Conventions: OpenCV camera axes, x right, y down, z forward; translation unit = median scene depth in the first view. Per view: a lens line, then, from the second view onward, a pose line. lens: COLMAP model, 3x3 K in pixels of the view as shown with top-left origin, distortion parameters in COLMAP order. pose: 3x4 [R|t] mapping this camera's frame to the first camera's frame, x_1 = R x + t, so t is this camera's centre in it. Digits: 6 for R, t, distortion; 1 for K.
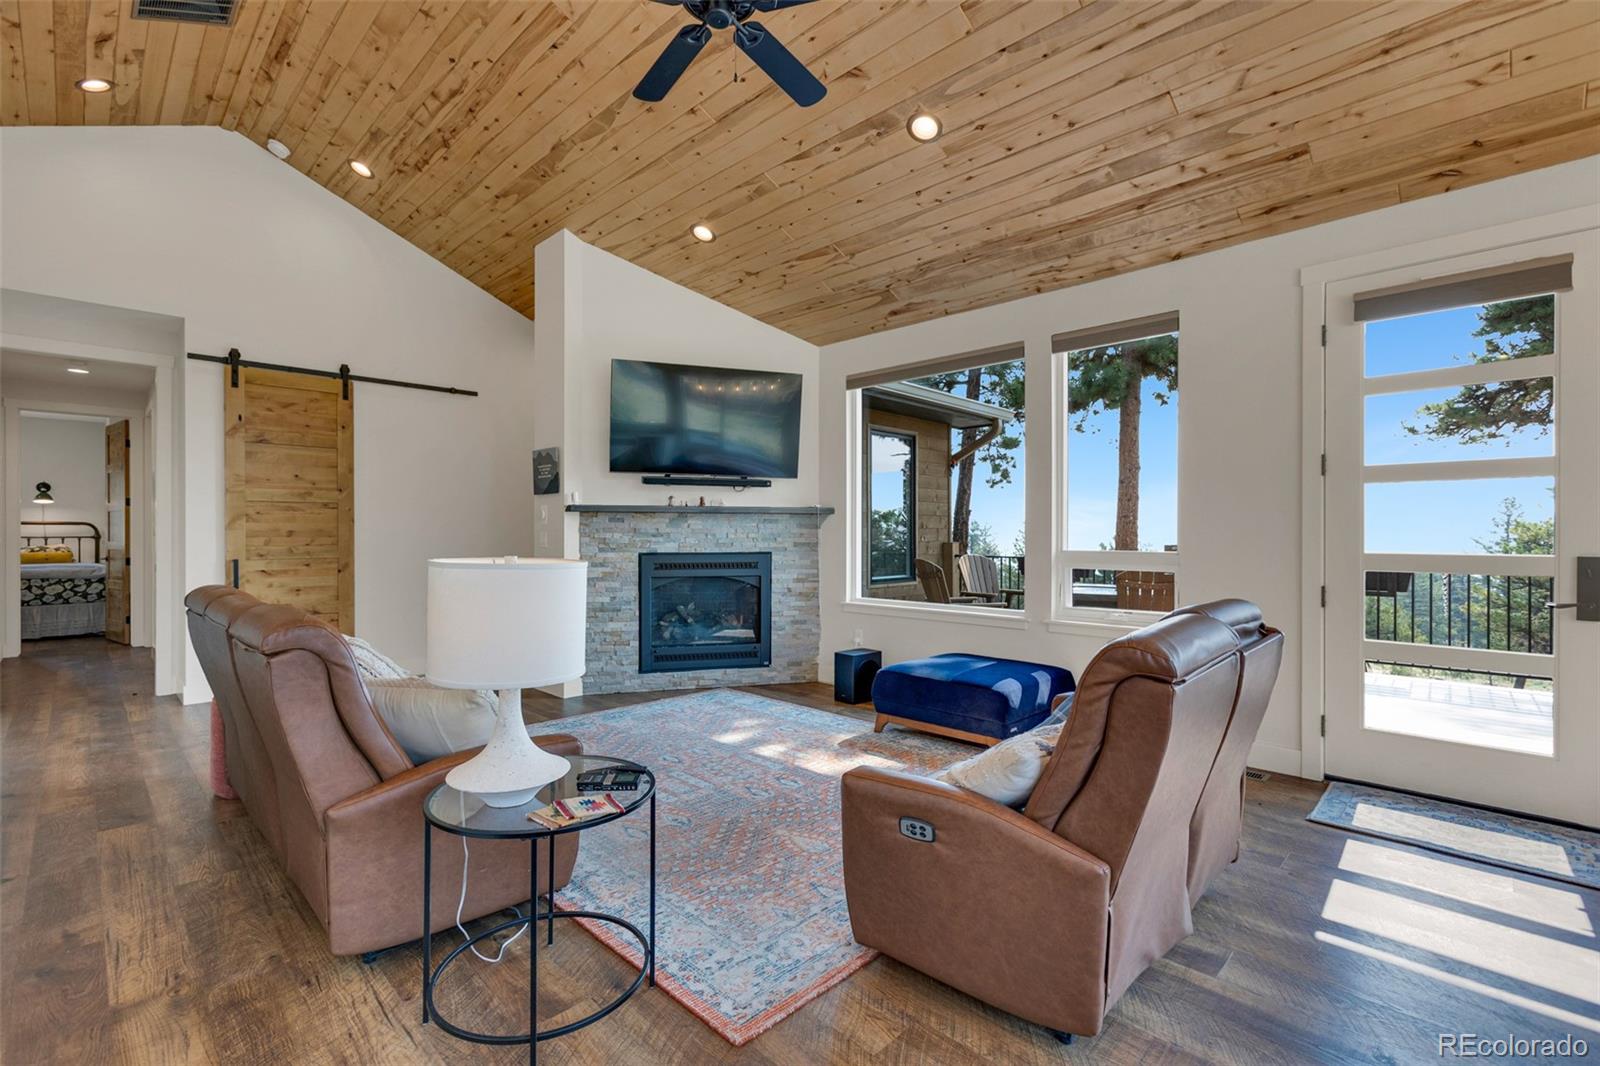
lens RADIAL K [[720.8, 0, 788.4], [0, 720.8, 533.0], [0, 0, 1]] dist [-0.008311, 0.005738]
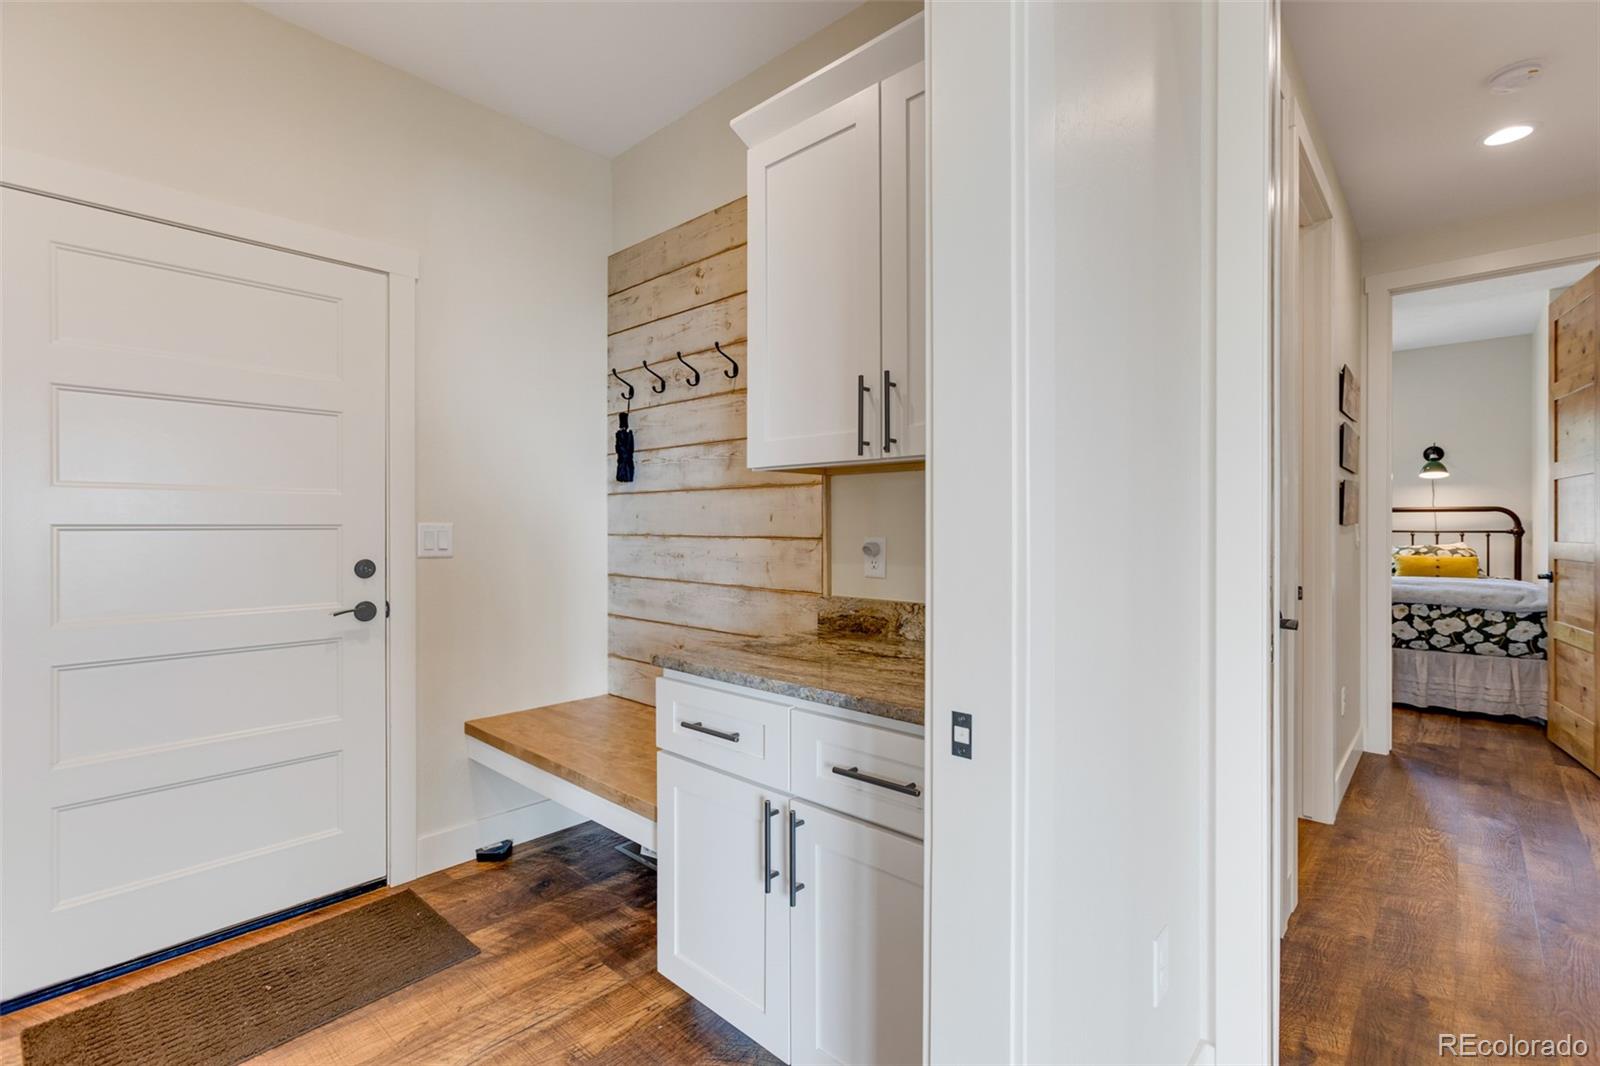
lens RADIAL K [[720.8, 0, 793.2], [0, 720.8, 528.7], [0, 0, 1]] dist [-0.008311, 0.005738]
pose [[0.036457, 0.005045, -0.999323, -0.487068], [0.001141, 0.999986, 0.005090, -0.000762], [0.999335, -0.001326, 0.036450, 0.475190]]
